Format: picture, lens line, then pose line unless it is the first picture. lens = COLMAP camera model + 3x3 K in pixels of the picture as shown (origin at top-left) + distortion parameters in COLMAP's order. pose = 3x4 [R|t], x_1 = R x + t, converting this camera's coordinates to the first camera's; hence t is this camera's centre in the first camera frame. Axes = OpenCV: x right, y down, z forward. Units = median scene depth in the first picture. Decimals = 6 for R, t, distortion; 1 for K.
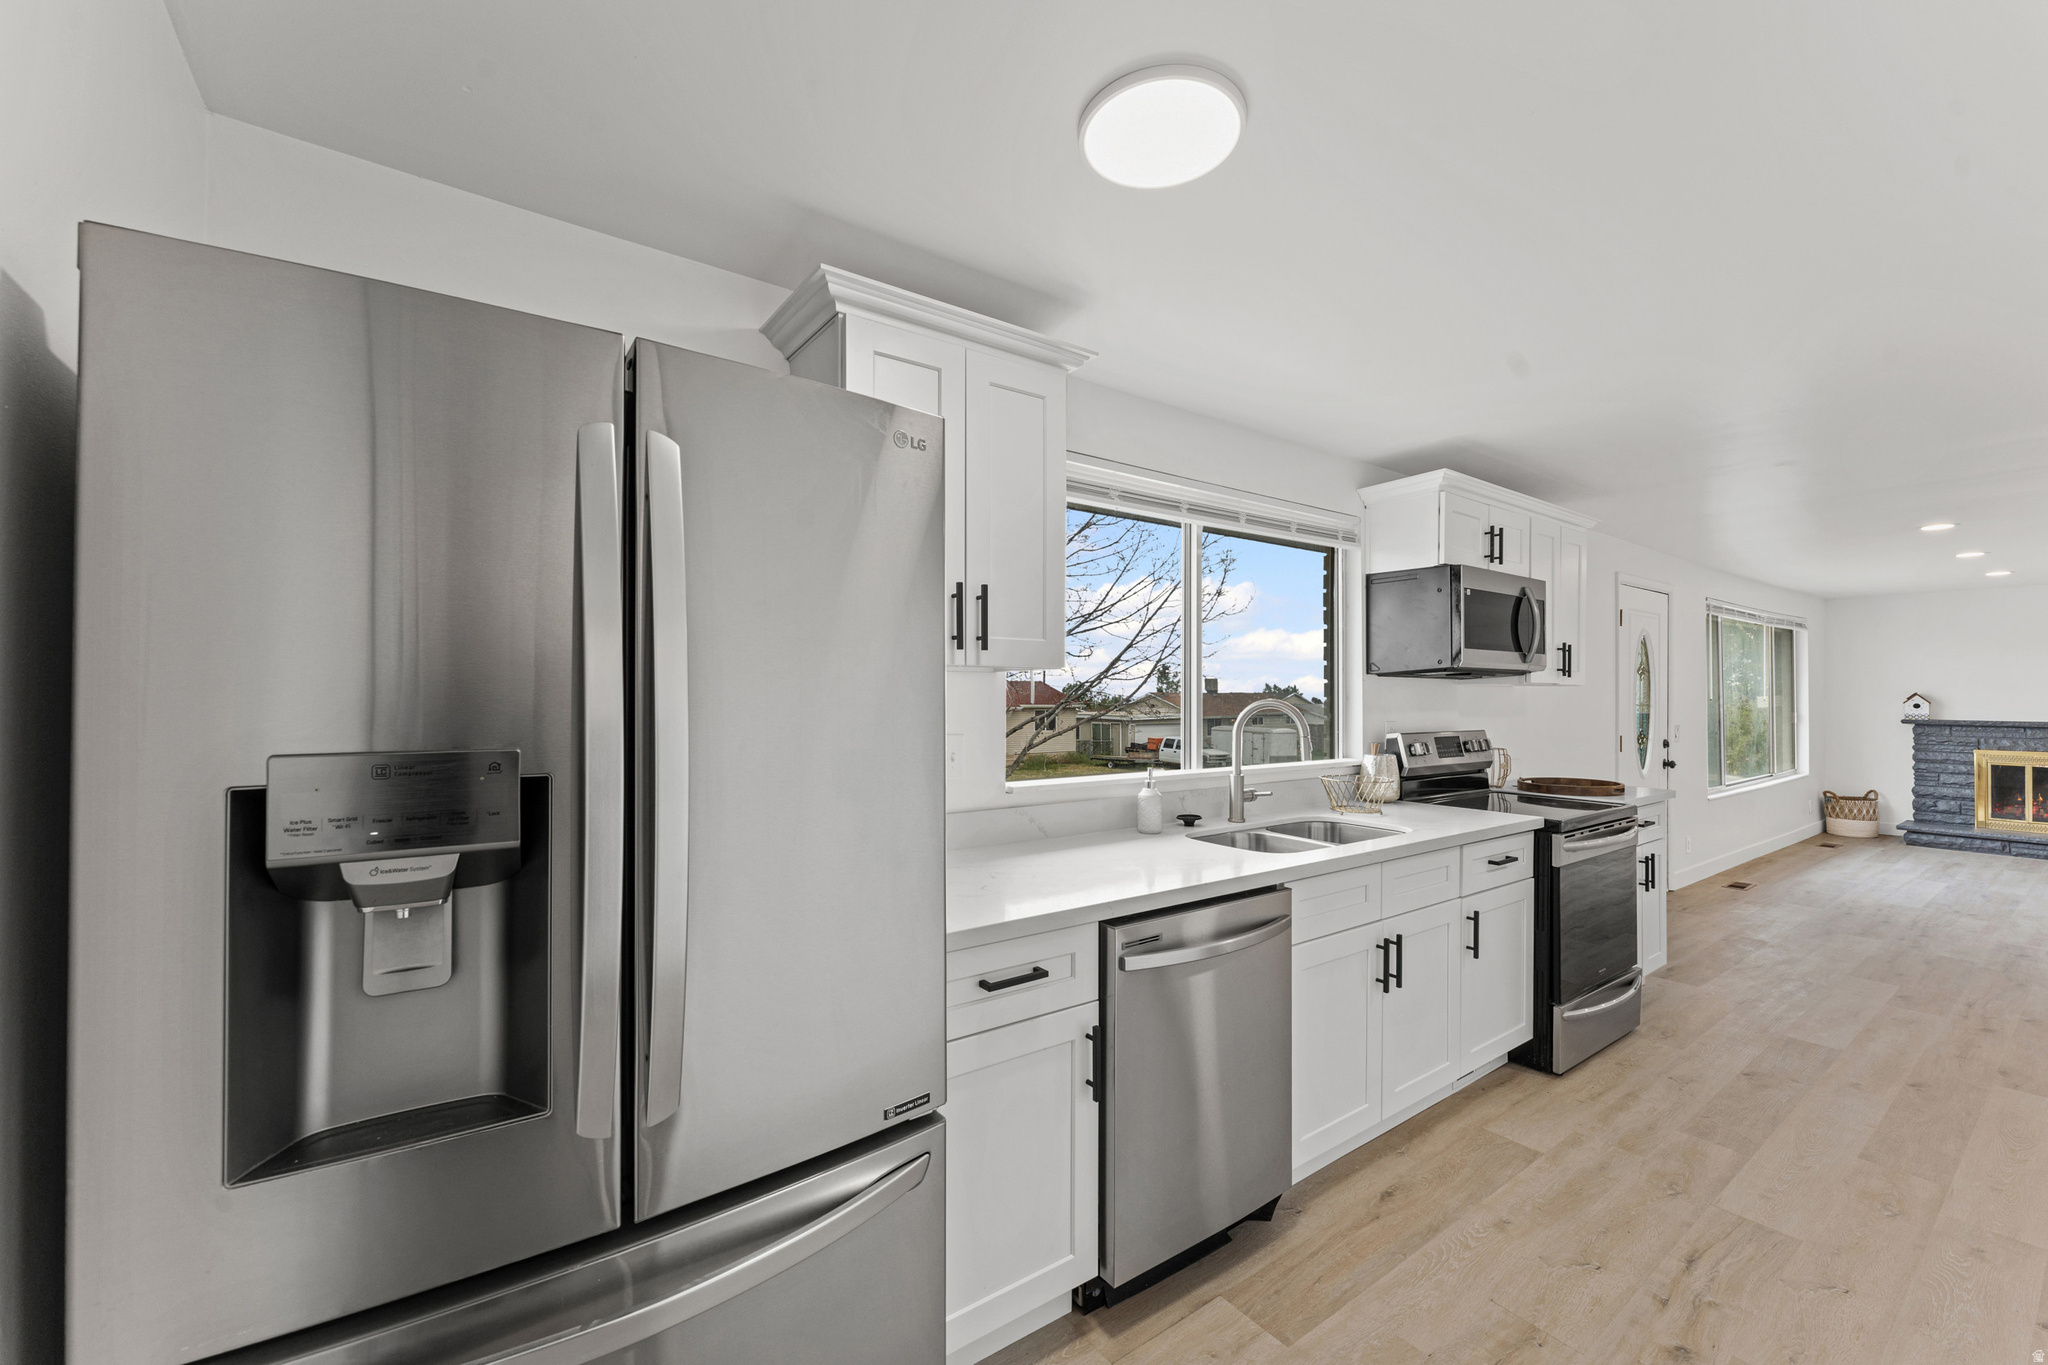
lens RADIAL K [[818.8, 0, 1015.2], [0, 818.8, 692.3], [0, 0, 1]] dist [-0.000838, -0.000036]
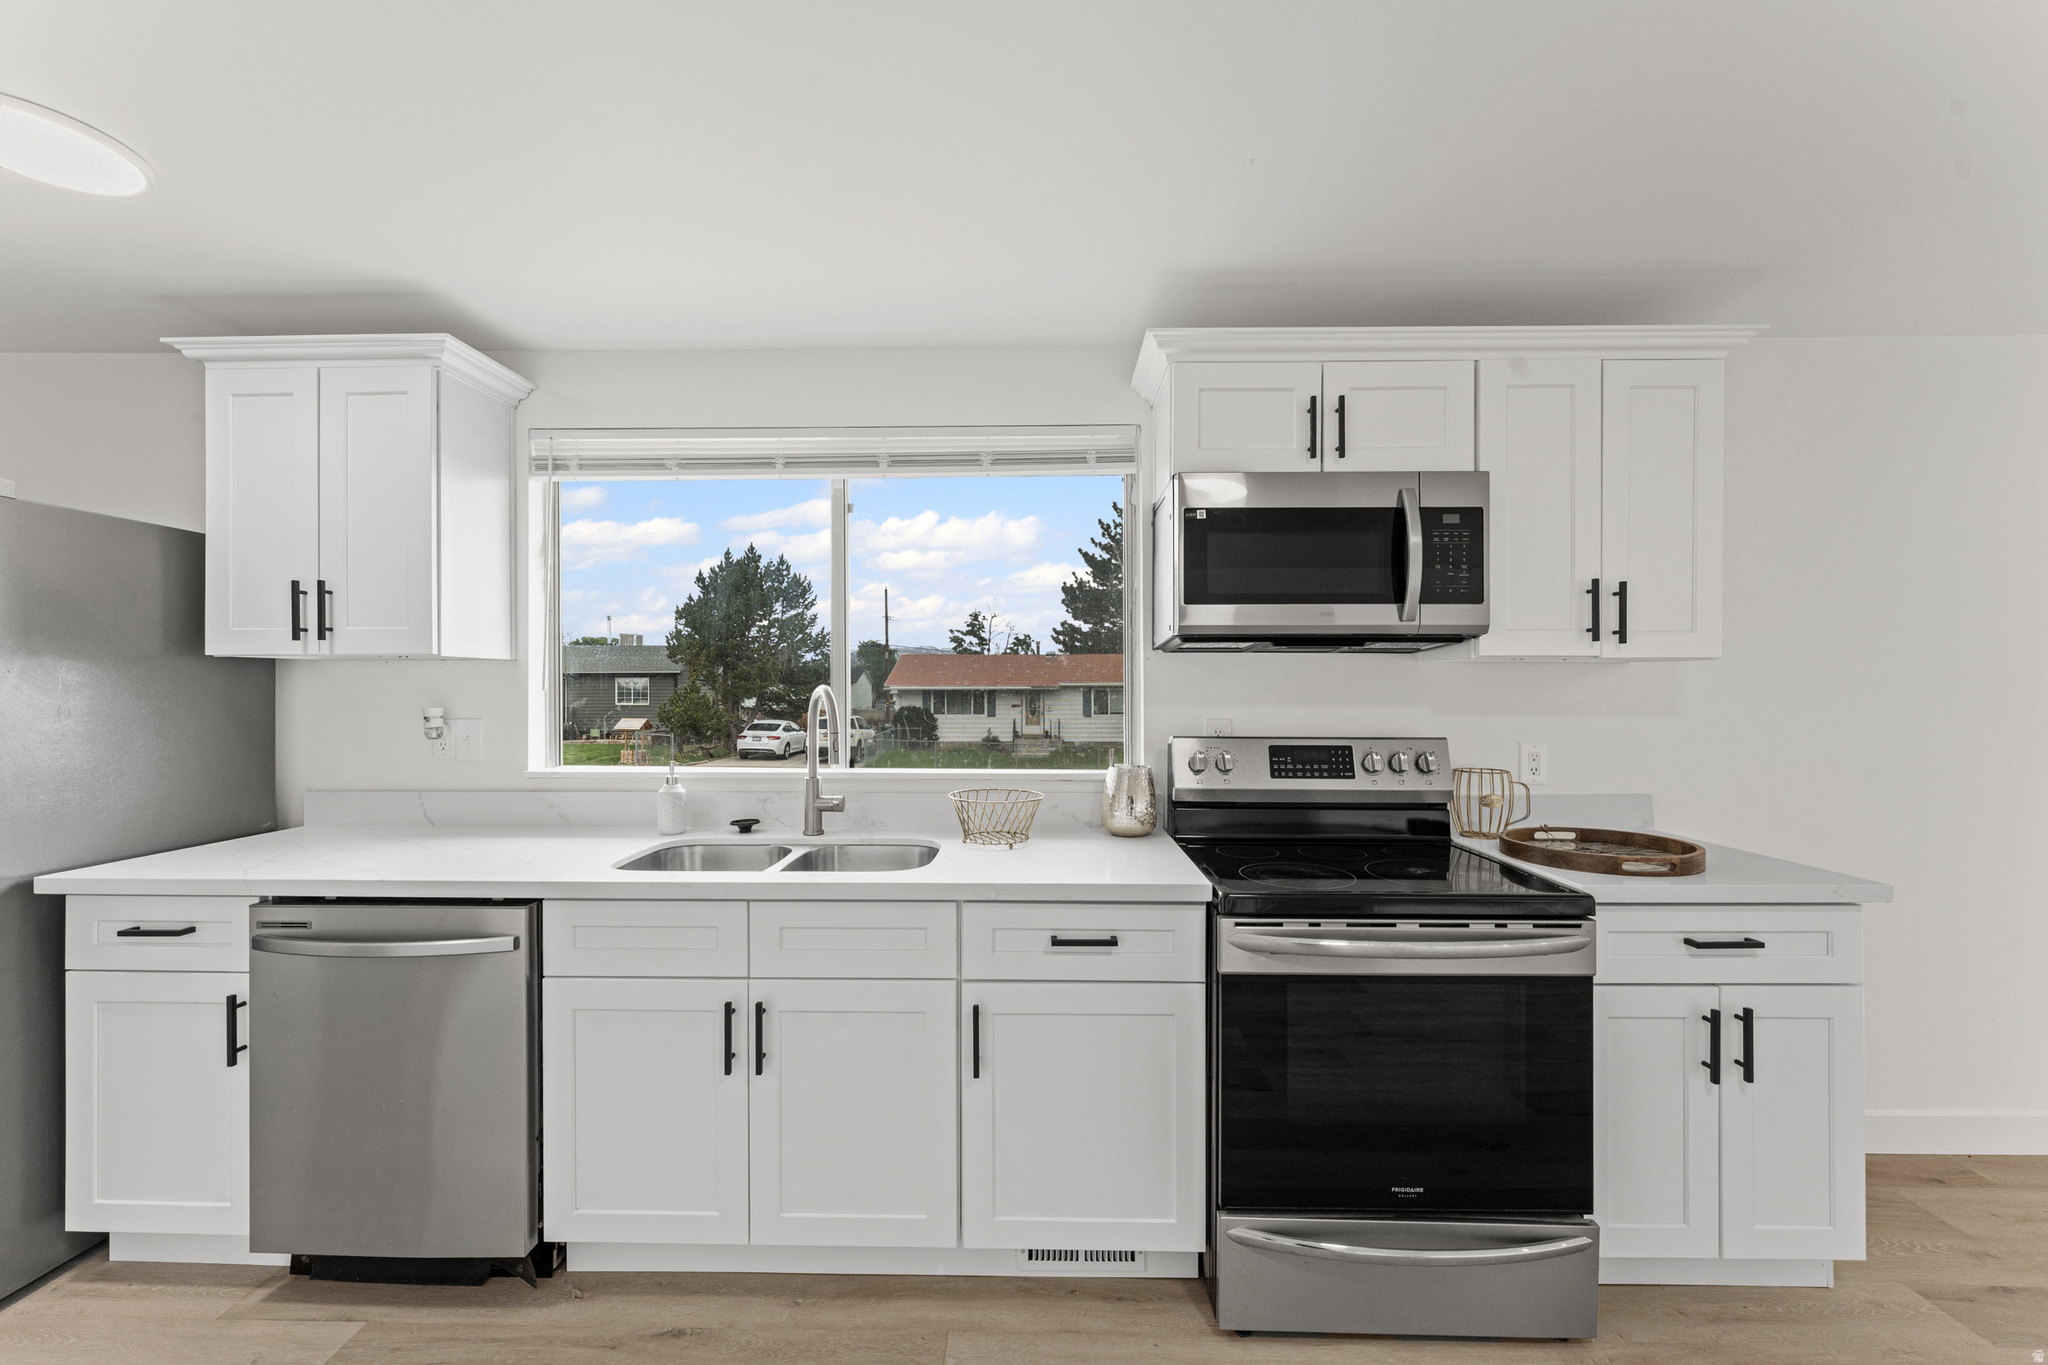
lens RADIAL K [[812.7, 0, 1014.8], [0, 812.7, 689.0], [0, 0, 1]] dist [-0.001562, -0.000517]
pose [[0.798700, -0.001631, -0.601728, 1.100609], [0.004789, 0.999982, 0.003646, 0.012008], [0.601711, -0.005794, 0.798693, 0.559121]]
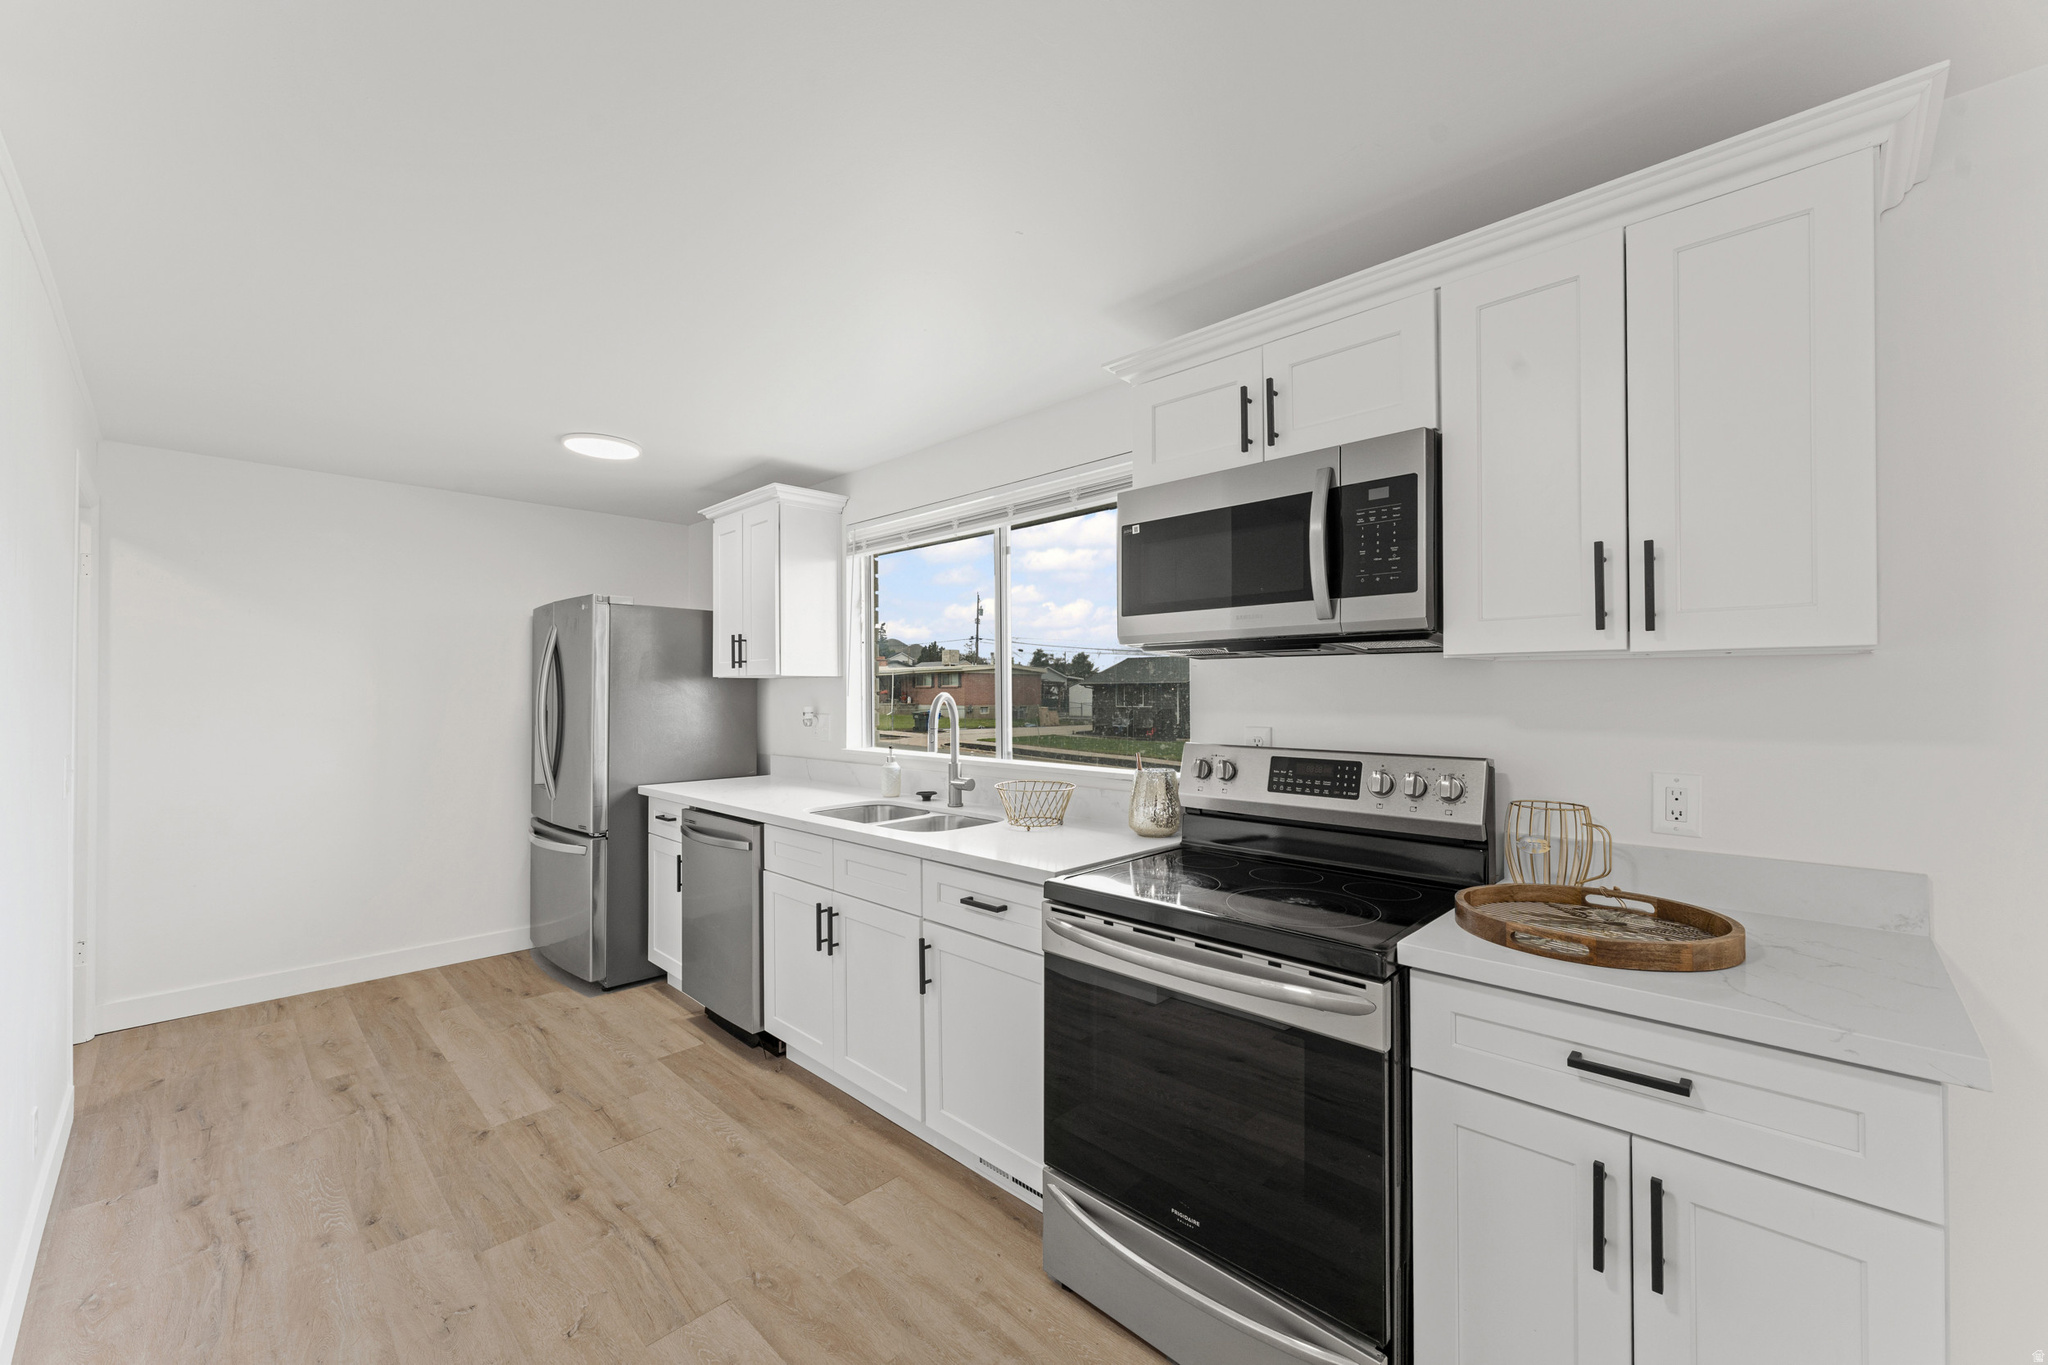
lens RADIAL K [[812.7, 0, 1014.8], [0, 812.7, 689.0], [0, 0, 1]] dist [-0.001562, -0.000517]
pose [[0.164992, -0.007118, -0.986269, 1.594920], [0.007322, 0.999955, -0.005992, 0.012520], [0.986268, -0.006233, 0.165037, 1.072612]]
